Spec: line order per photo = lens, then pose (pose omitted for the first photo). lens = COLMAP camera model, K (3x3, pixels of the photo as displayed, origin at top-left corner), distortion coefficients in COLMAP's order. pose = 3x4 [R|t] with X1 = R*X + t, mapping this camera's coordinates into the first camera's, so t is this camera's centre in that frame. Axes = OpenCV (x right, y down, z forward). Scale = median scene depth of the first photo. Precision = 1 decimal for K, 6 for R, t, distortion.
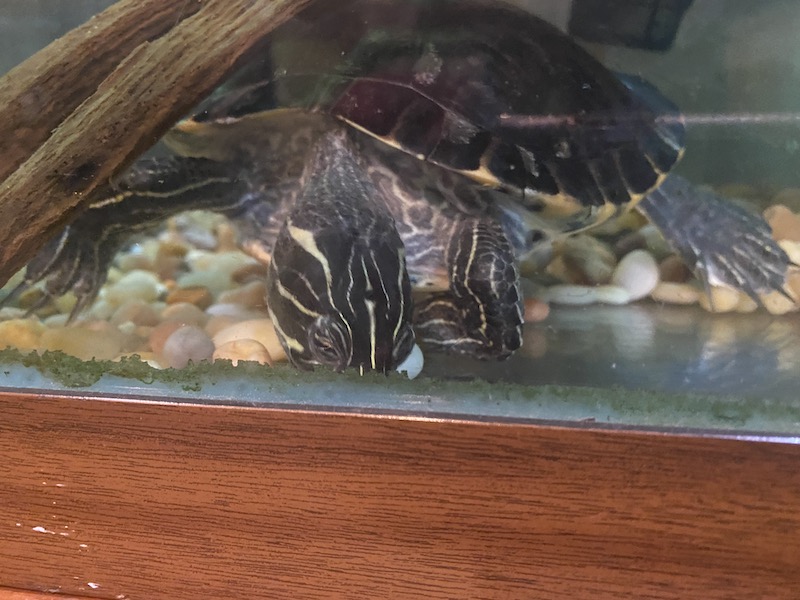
lens RADIAL K [[489.1, 0, 400.0], [0, 489.1, 300.0], [0, 0, 1]] dist [-0.034356, 0.006246]
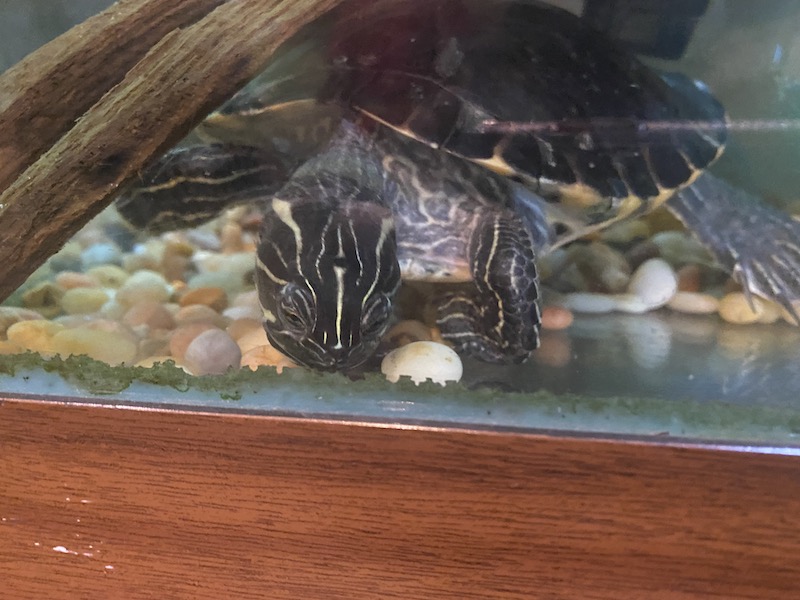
lens RADIAL K [[489.1, 0, 400.0], [0, 489.1, 300.0], [0, 0, 1]] dist [-0.034356, 0.006246]
pose [[0.999599, 0.013203, 0.025048, -0.137761], [-0.012923, 0.999852, -0.011322, 0.002605], [-0.025194, 0.010994, 0.999622, 0.061663]]
